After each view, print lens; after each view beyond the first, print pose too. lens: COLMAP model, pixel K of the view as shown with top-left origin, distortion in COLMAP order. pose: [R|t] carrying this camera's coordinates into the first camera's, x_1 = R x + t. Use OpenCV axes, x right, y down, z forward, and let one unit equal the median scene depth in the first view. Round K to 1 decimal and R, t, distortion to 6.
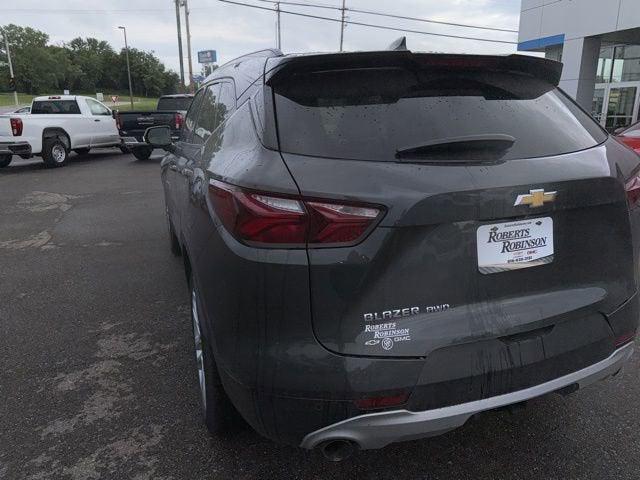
lens RADIAL K [[461.6, 0, 328.1], [0, 461.6, 238.0], [0, 0, 1]] dist [0.045382, -0.047454]
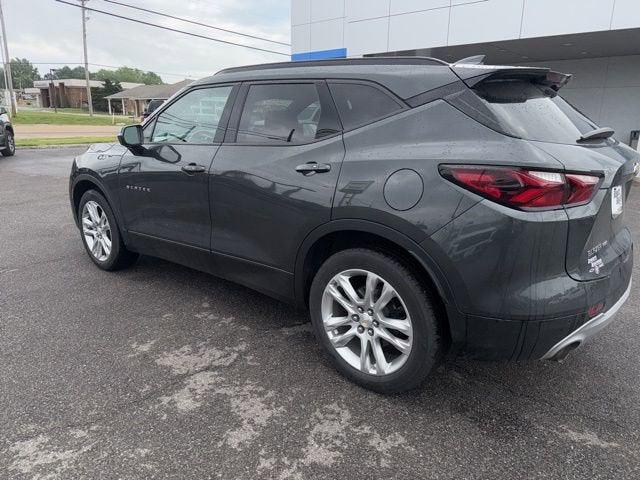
lens RADIAL K [[459.5, 0, 311.0], [0, 459.5, 240.7], [0, 0, 1]] dist [0.041628, -0.048037]
pose [[0.876668, -0.112125, 0.467848, -0.993563], [0.112860, 0.993256, 0.026563, -0.002678], [-0.467671, 0.029514, 0.883409, 0.094270]]
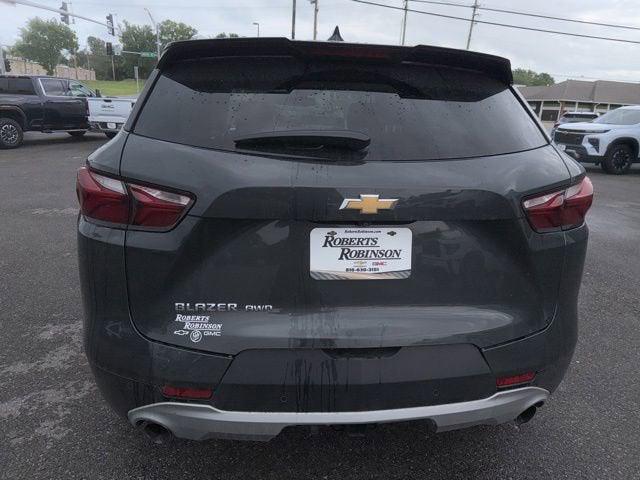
lens RADIAL K [[455.6, 0, 333.4], [0, 455.6, 243.3], [0, 0, 1]] dist [0.051706, -0.063290]
pose [[0.968548, 0.117393, -0.219394, 0.444546], [-0.113715, 0.993079, 0.029362, -0.020766], [0.221323, -0.003490, 0.975194, 0.089333]]
